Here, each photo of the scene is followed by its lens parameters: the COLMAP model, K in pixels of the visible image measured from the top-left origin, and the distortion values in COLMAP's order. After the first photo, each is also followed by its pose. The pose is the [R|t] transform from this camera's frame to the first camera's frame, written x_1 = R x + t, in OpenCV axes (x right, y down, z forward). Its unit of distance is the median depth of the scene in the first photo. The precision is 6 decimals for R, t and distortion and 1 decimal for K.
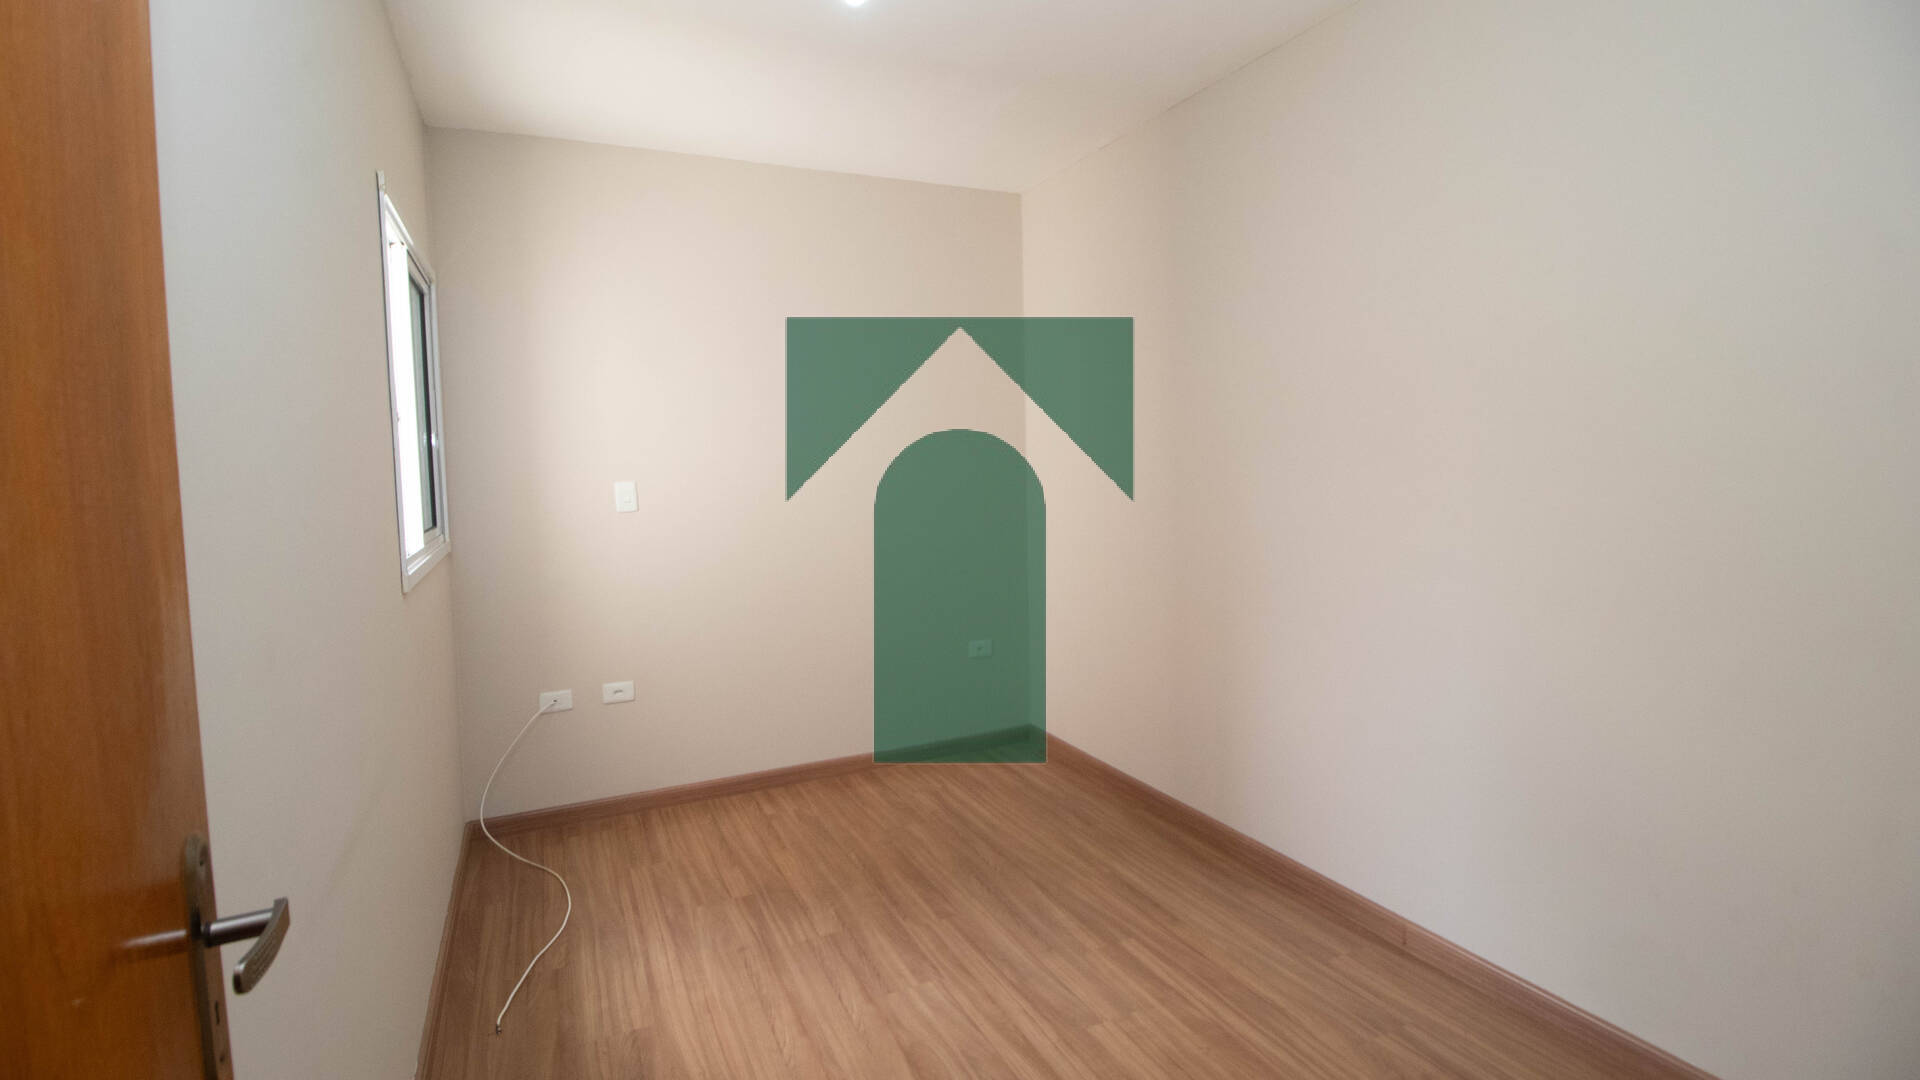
lens RADIAL K [[893.0, 0, 948.9], [0, 893.0, 515.1], [0, 0, 1]] dist [-0.000787, -0.010820]
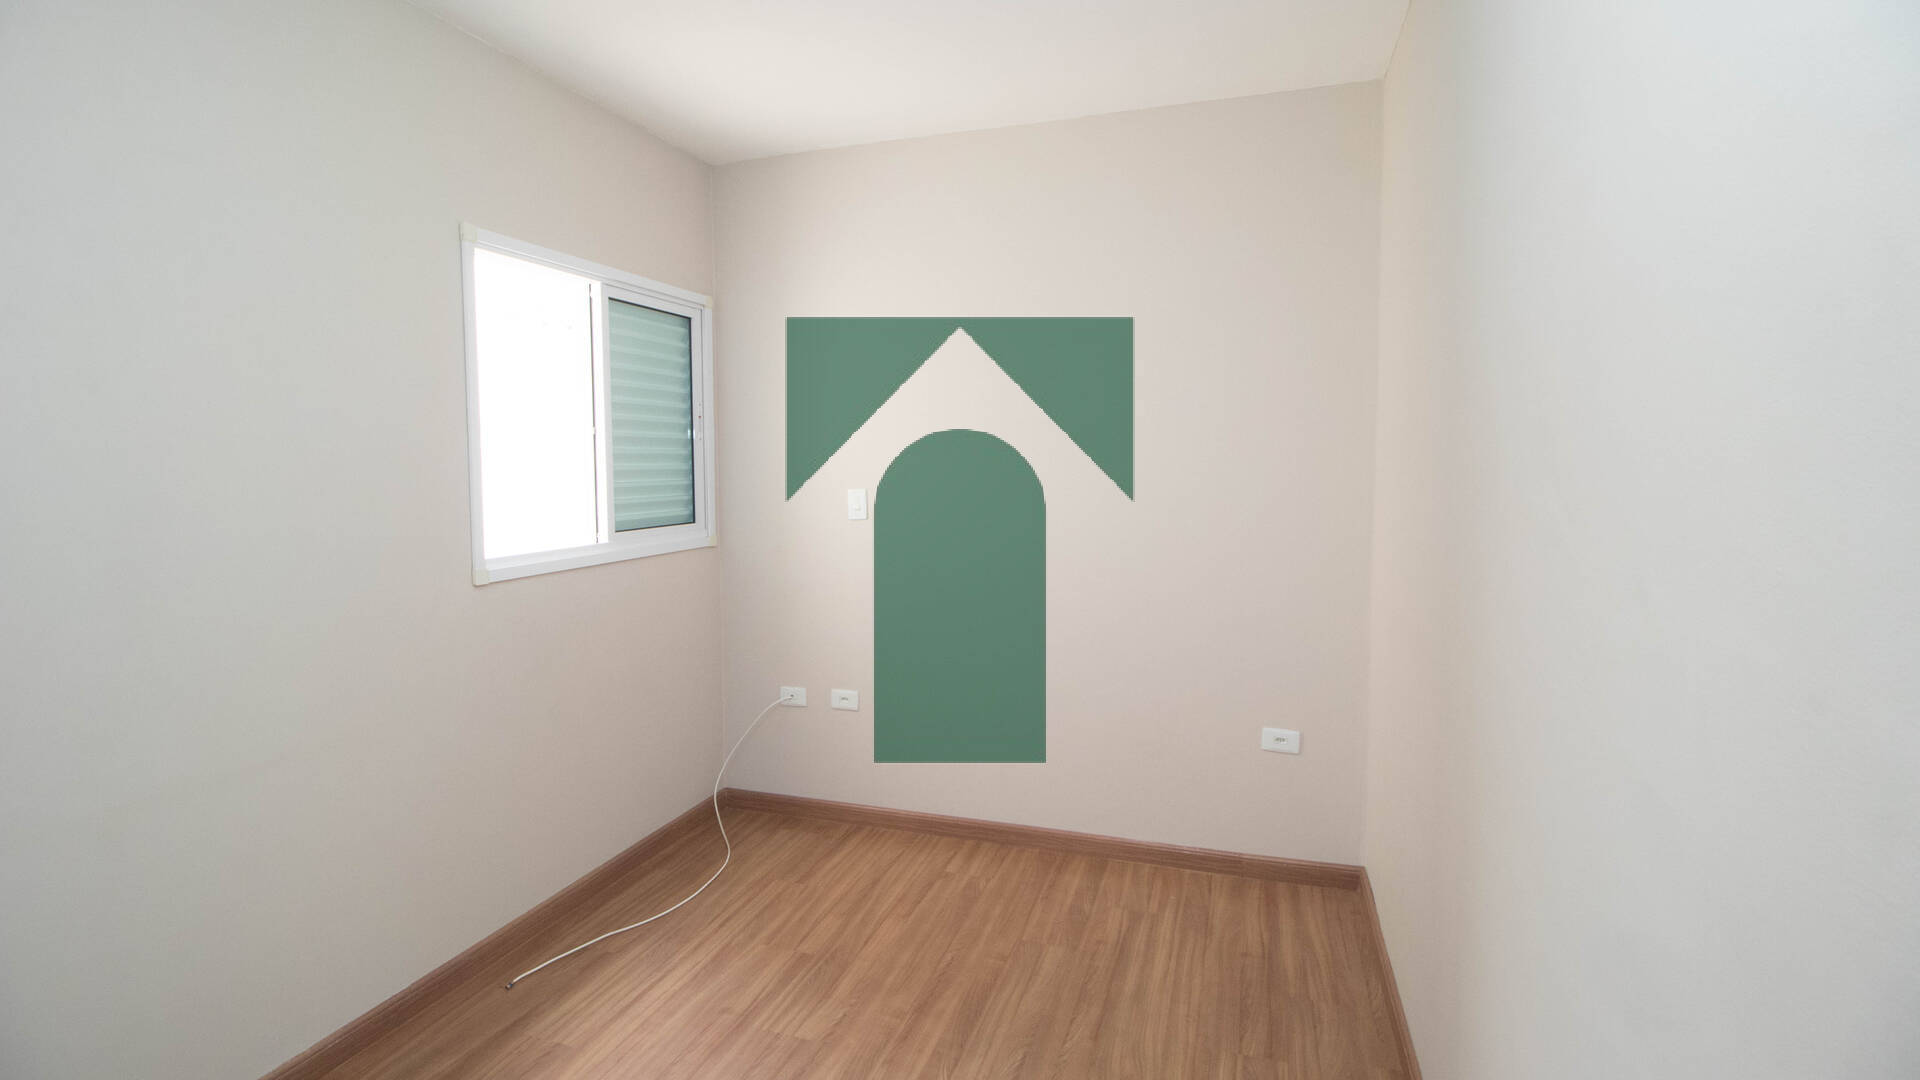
lens RADIAL K [[893.0, 0, 948.9], [0, 893.0, 515.1], [0, 0, 1]] dist [-0.000787, -0.010820]
pose [[0.722721, 0.064662, -0.688109, 0.424547], [-0.055864, 0.997822, 0.035091, -0.053535], [0.688879, 0.013079, 0.724759, 0.388743]]
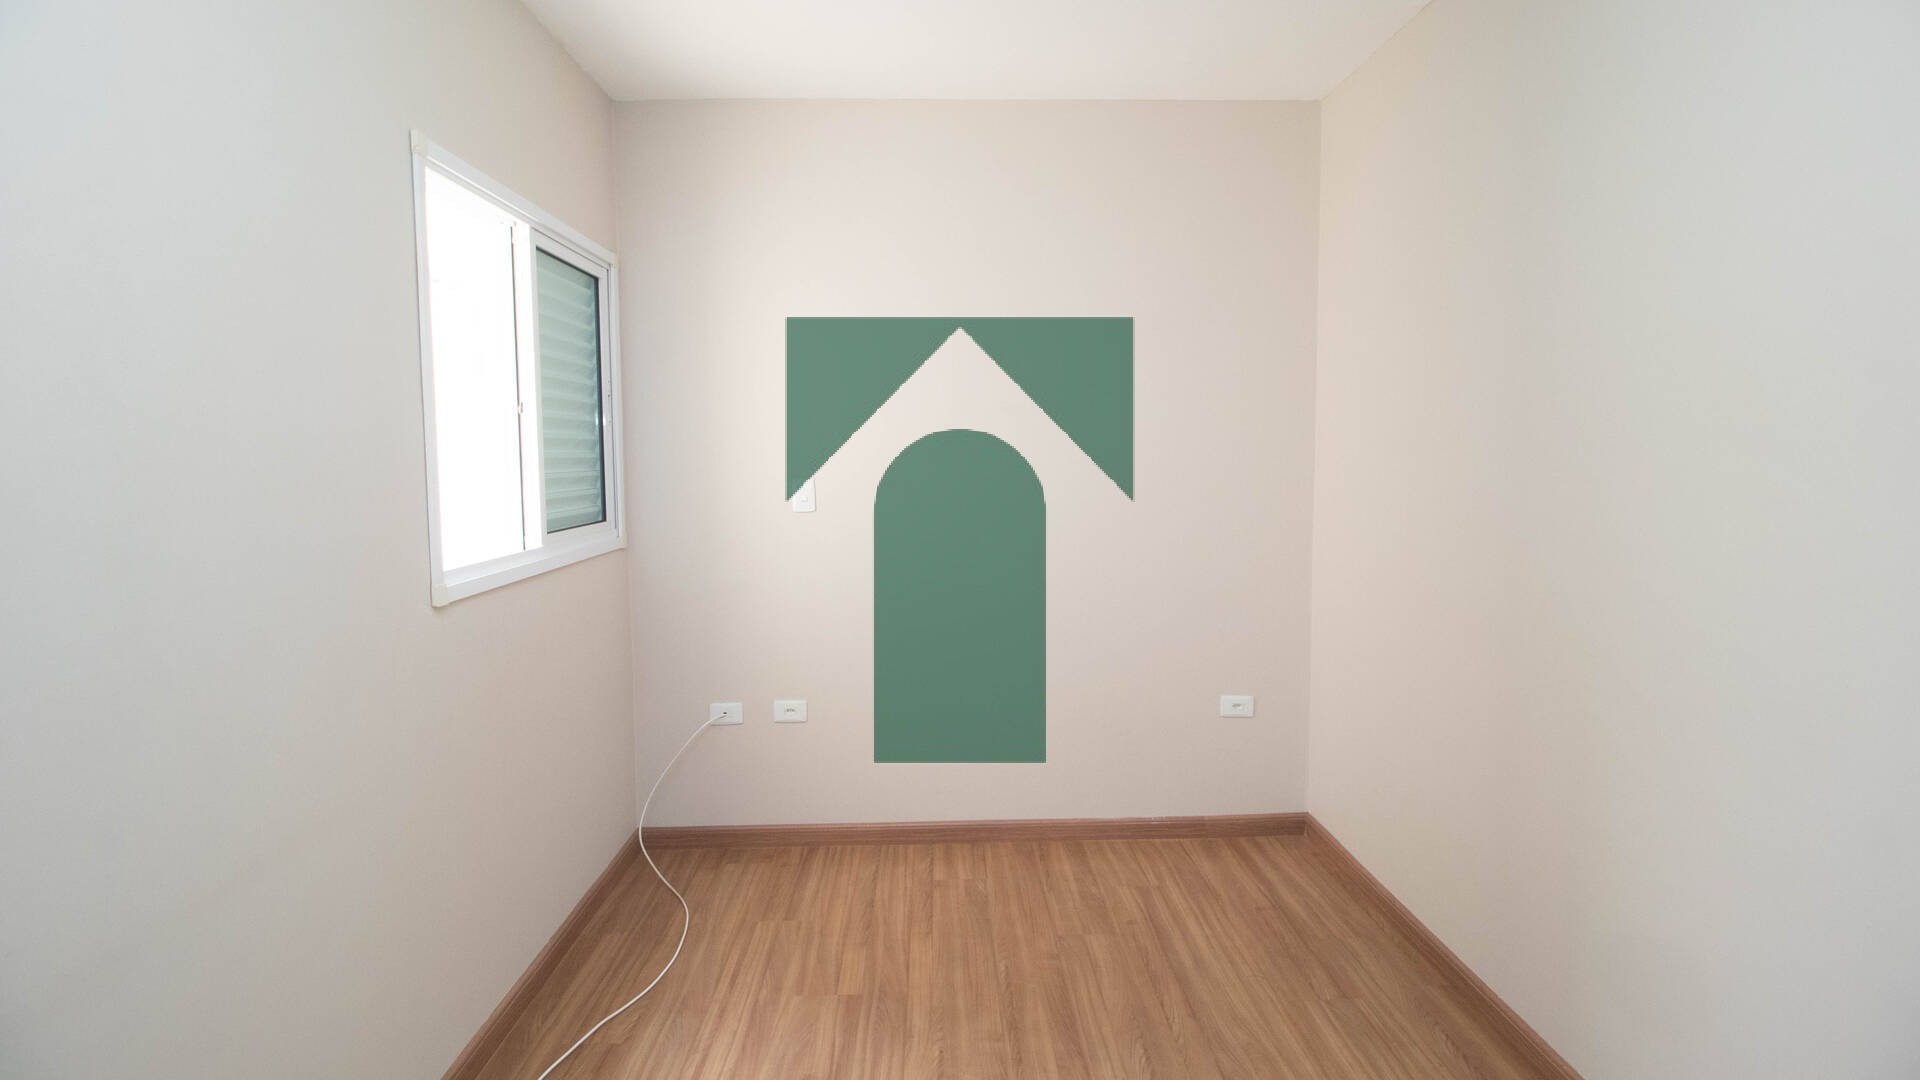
lens RADIAL K [[893.0, 0, 948.9], [0, 893.0, 515.1], [0, 0, 1]] dist [-0.000787, -0.010820]
pose [[0.915153, 0.045469, -0.400533, 0.142228], [-0.038700, 0.998939, 0.024976, -0.031135], [0.401244, -0.007356, 0.915942, 0.261767]]
